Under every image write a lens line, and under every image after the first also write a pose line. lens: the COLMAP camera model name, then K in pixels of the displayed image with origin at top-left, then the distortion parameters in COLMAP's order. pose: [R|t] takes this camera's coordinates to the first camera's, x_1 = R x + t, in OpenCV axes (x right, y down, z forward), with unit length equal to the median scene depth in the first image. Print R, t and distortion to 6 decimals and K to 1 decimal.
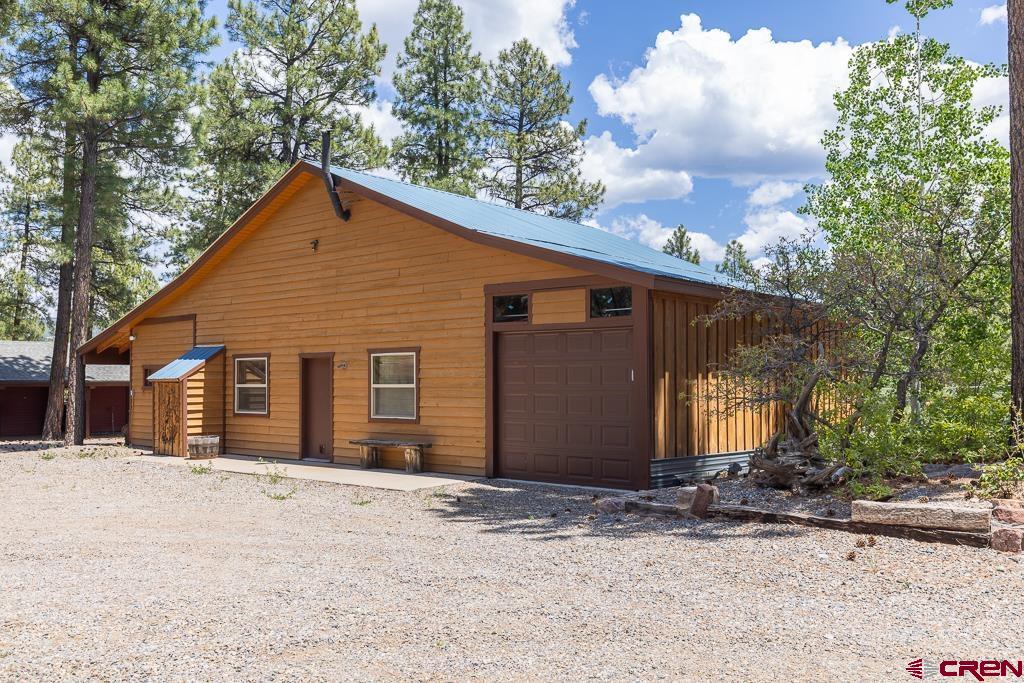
lens RADIAL K [[881.0, 0, 512.0], [0, 881.0, 341.5], [0, 0, 1]] dist [0.005089, -0.000320]
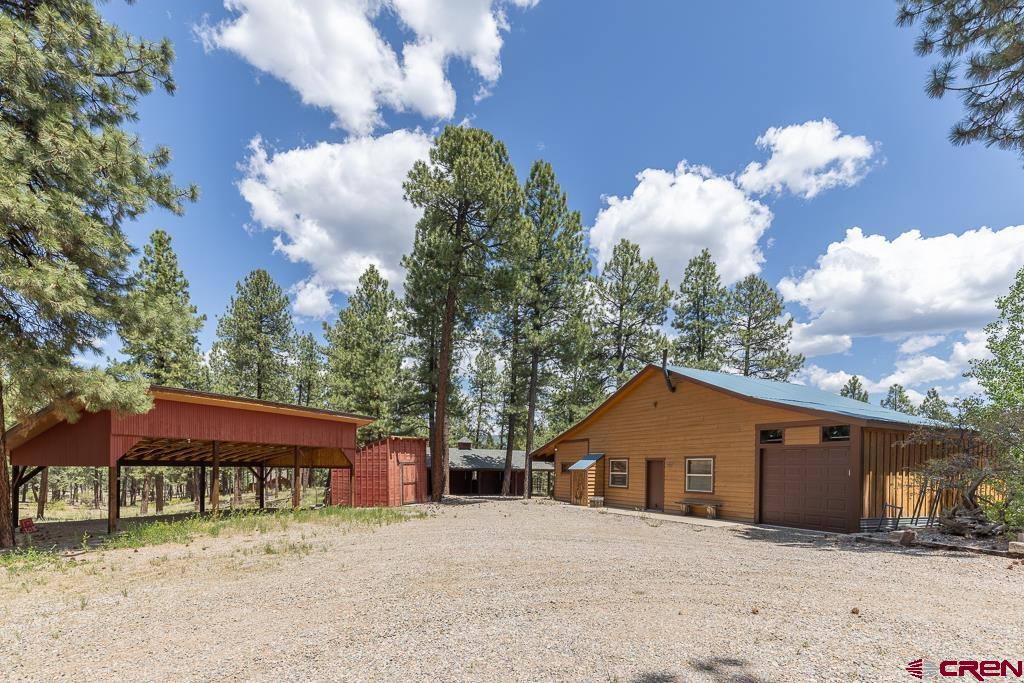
lens RADIAL K [[492.5, 0, 511.6], [0, 492.5, 466.5], [0, 0, 1]] dist [-0.000461, 0.000037]
pose [[0.921692, 0.014840, -0.387639, -0.069524], [0.000141, 0.999255, 0.038590, -0.008820], [0.387923, -0.035623, 0.921003, -0.138748]]
